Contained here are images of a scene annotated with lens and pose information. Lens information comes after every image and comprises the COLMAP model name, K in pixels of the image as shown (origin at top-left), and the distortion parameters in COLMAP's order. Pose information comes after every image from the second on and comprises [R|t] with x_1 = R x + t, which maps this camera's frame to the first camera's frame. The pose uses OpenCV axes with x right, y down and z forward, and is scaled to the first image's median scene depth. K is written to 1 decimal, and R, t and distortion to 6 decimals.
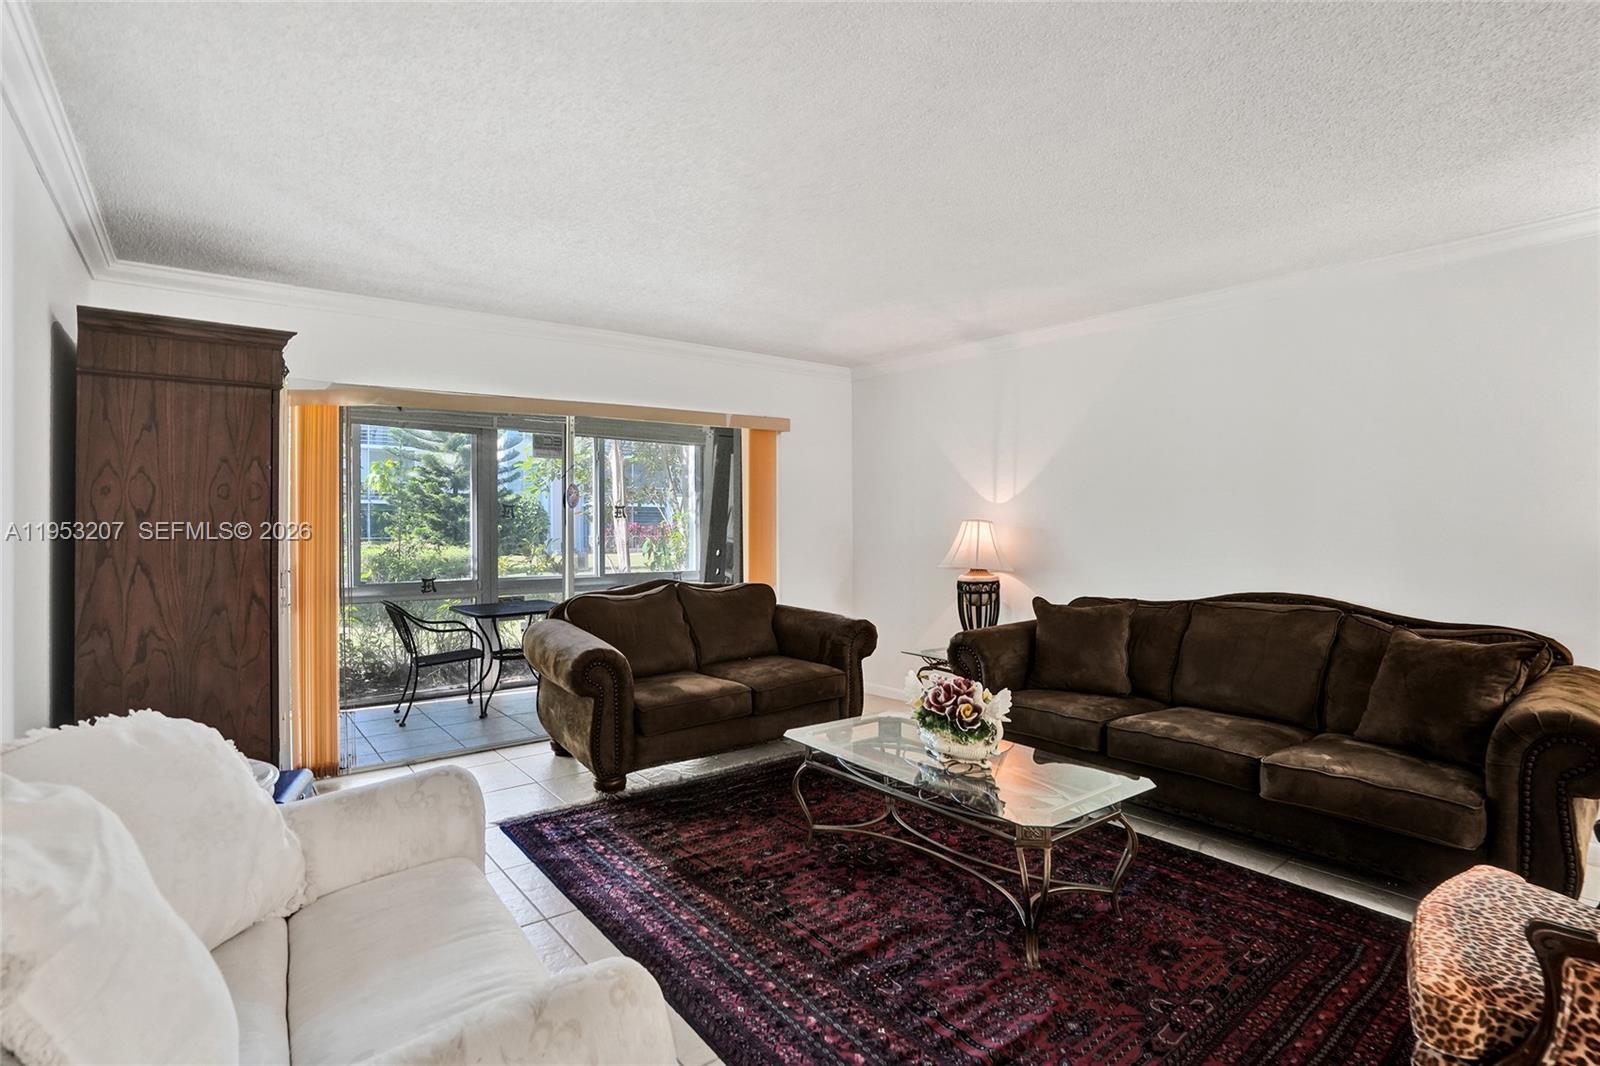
lens RADIAL K [[771.4, 0, 892.5], [0, 771.4, 501.7], [0, 0, 1]] dist [-0.051074, 0.020808]
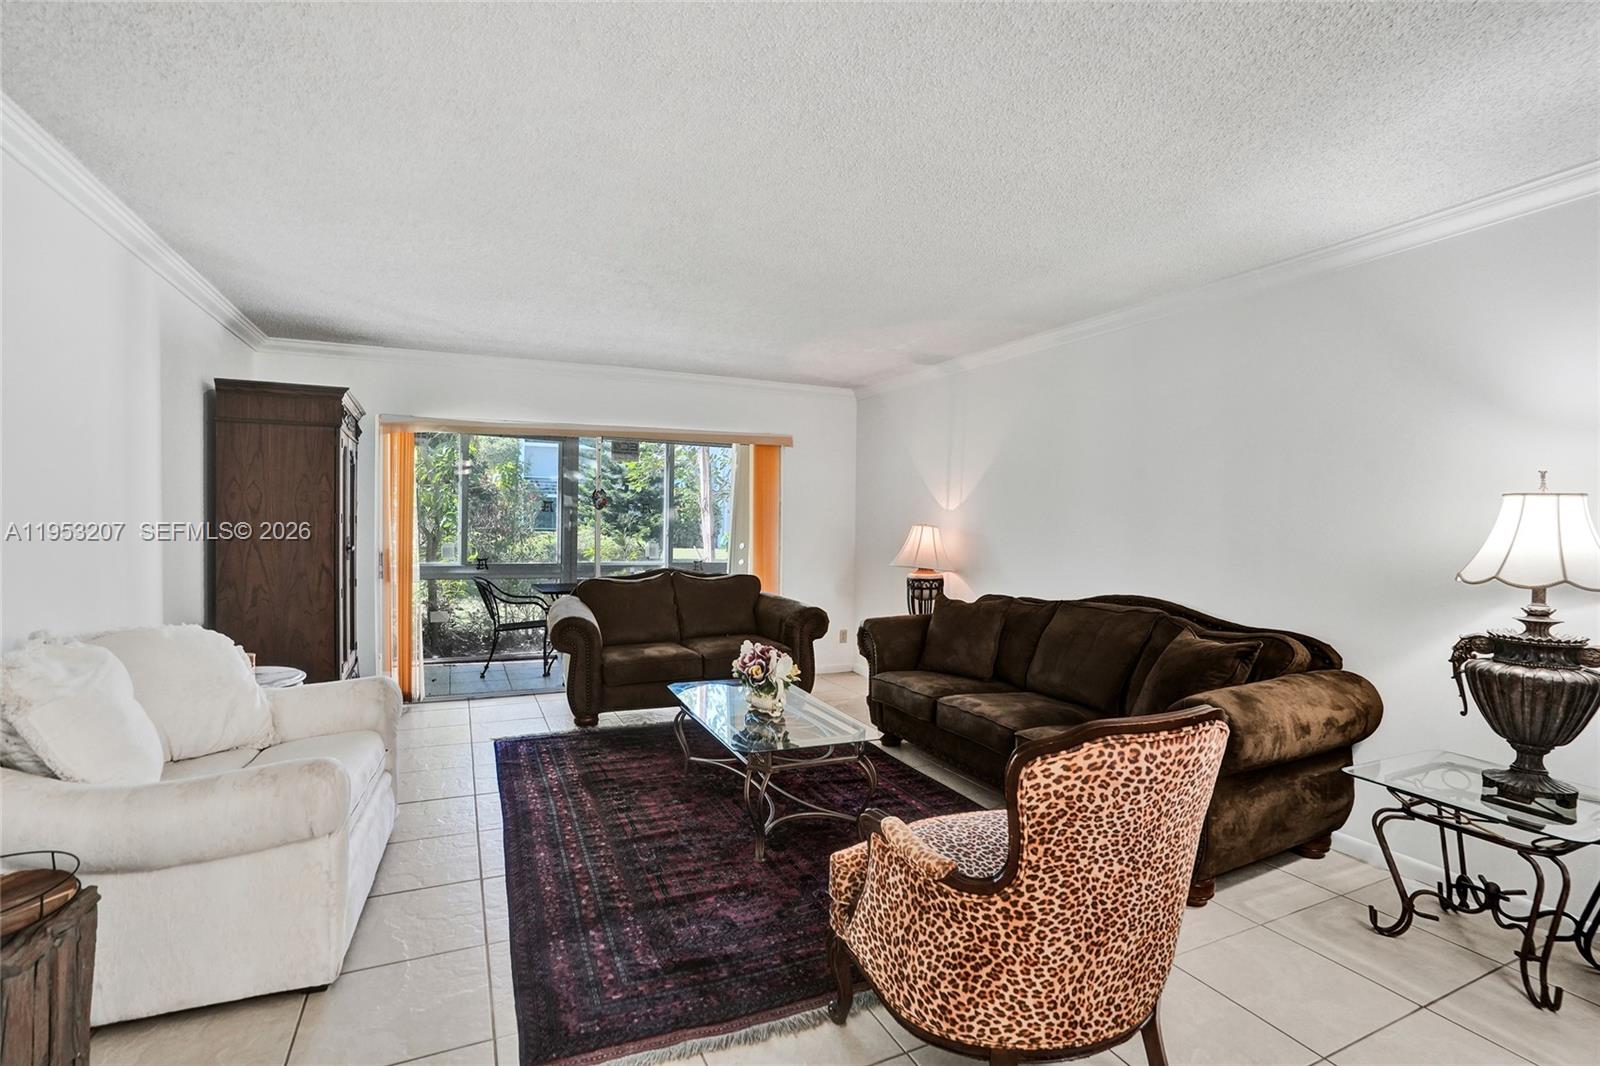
lens RADIAL K [[771.4, 0, 912.1], [0, 771.4, 526.0], [0, 0, 1]] dist [-0.051074, 0.020808]
pose [[0.974915, 0.017905, -0.221858, 0.538884], [-0.011840, 0.999520, 0.028637, -0.010372], [0.222264, -0.025292, 0.974658, -0.169733]]
